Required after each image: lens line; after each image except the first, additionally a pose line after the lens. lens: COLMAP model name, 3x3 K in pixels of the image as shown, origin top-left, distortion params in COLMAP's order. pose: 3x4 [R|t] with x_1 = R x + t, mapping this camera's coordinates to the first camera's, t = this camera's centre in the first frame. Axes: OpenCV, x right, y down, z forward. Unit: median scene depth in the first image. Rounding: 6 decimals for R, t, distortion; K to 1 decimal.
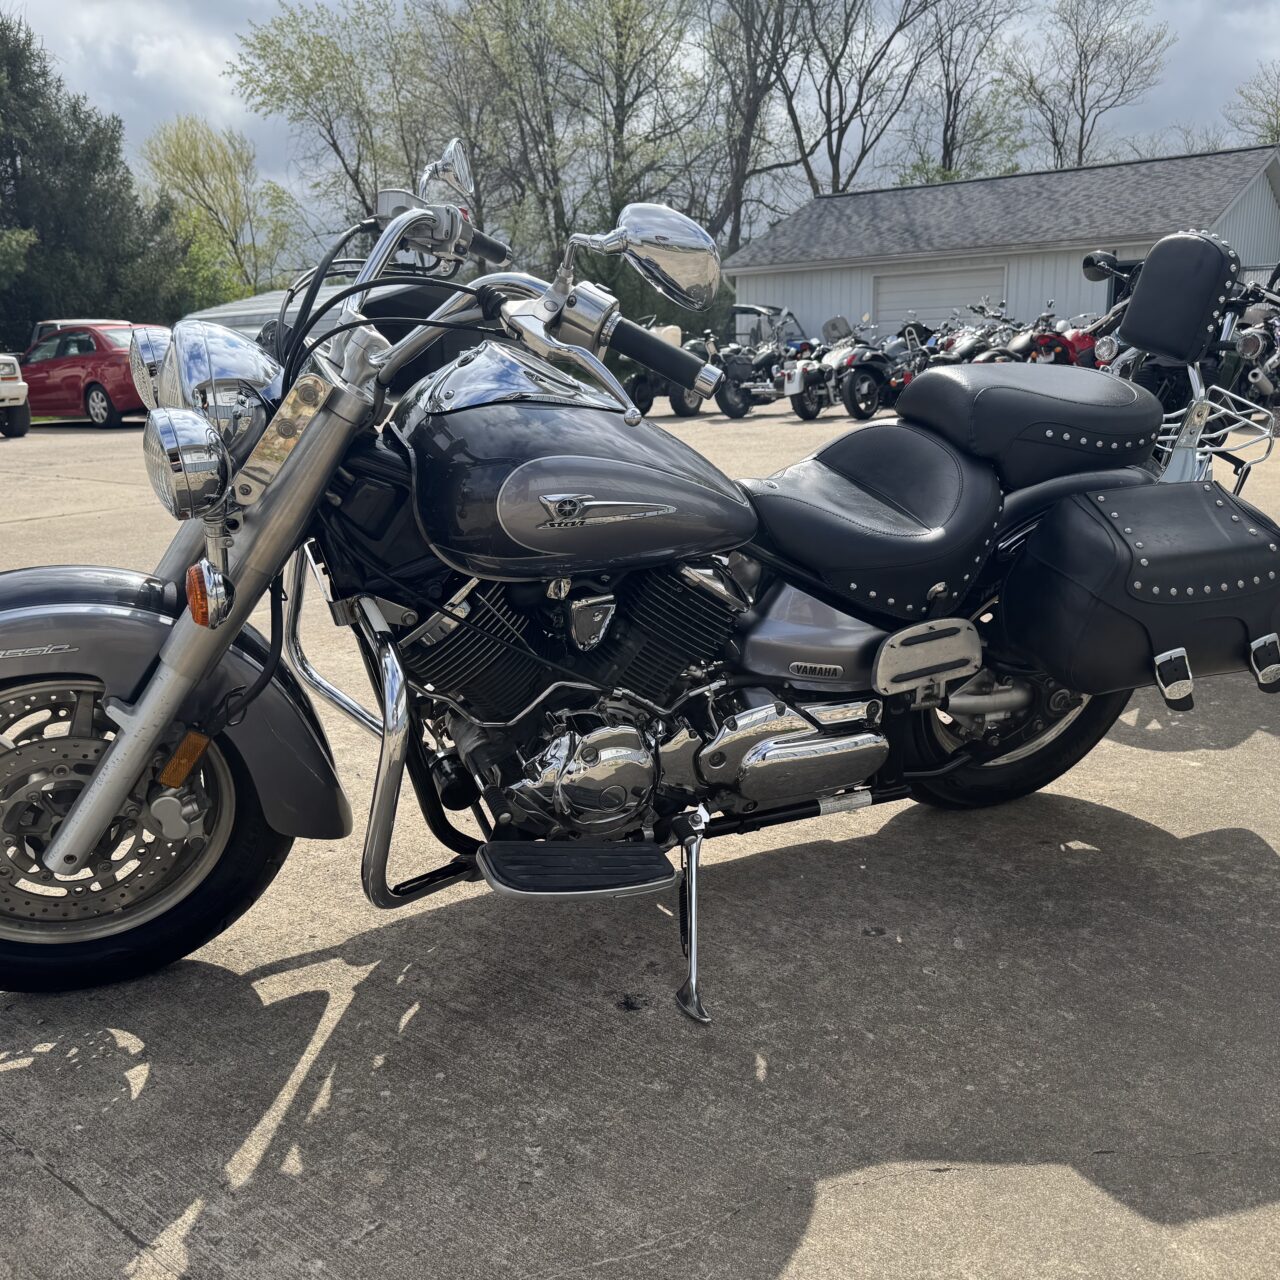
lens RADIAL K [[1187.3, 0, 644.4], [0, 1187.3, 623.3], [0, 0, 1]] dist [0.047204, -0.076846]
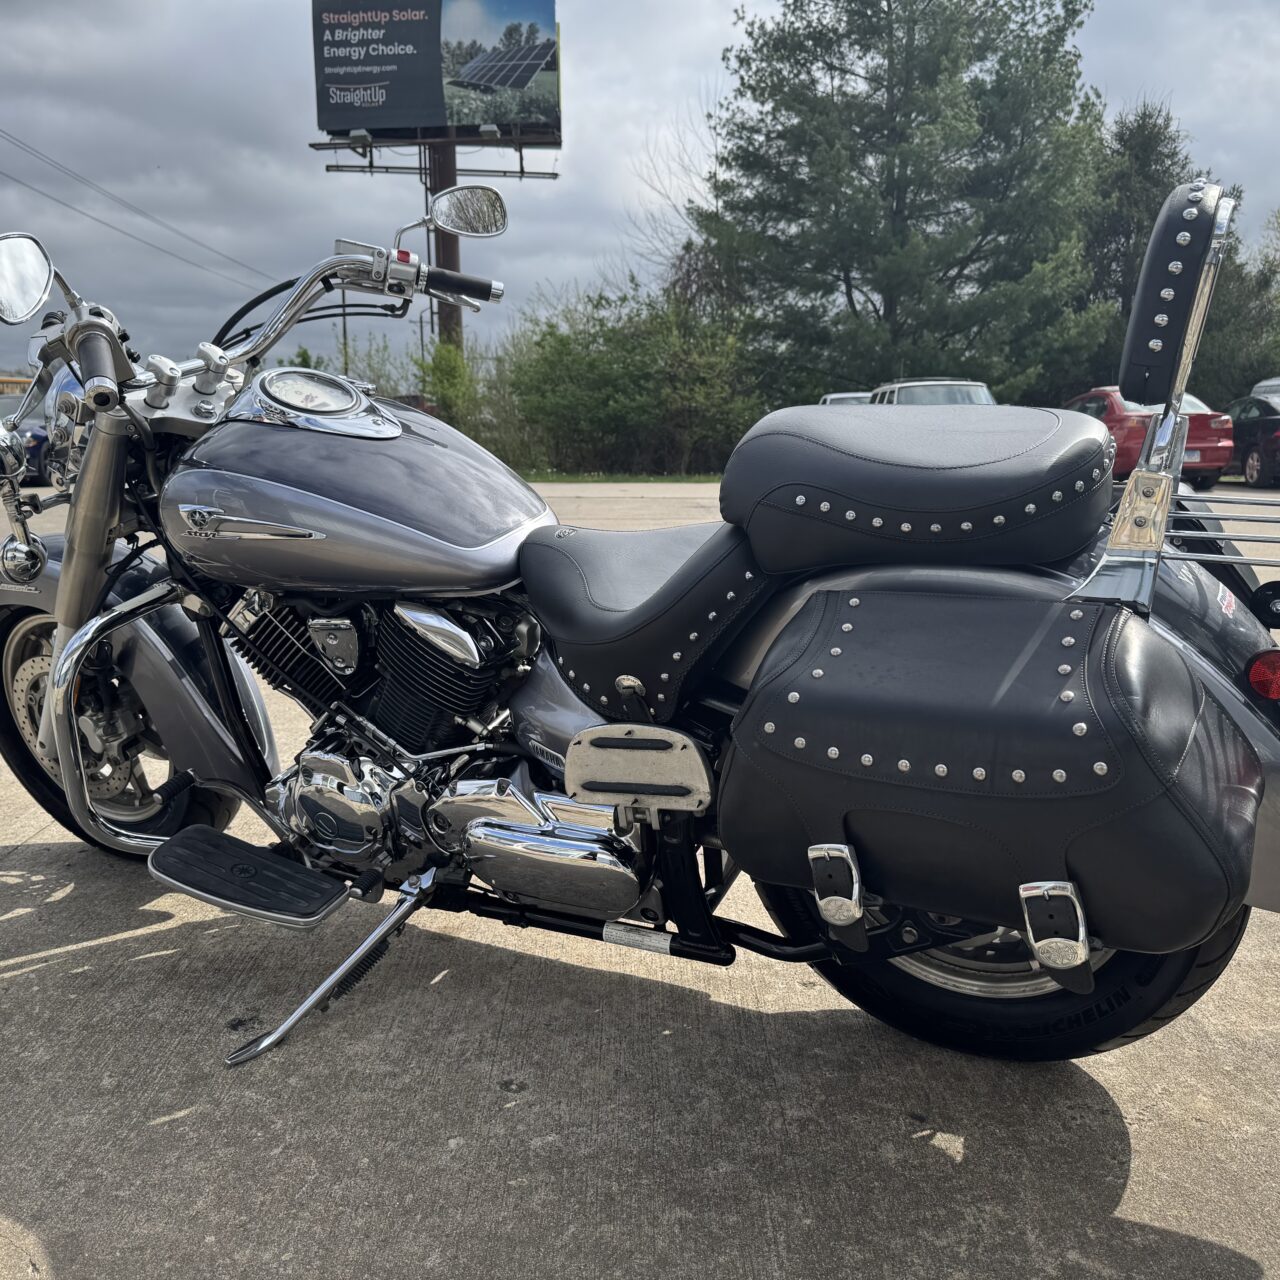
lens RADIAL K [[1199.6, 0, 640.8], [0, 1199.6, 577.3], [0, 0, 1]] dist [0.040249, -0.092742]
pose [[0.652645, 0.121590, -0.747844, 0.800023], [-0.189654, 0.981833, -0.005878, -0.090313], [0.733544, 0.145668, 0.663848, 0.456890]]
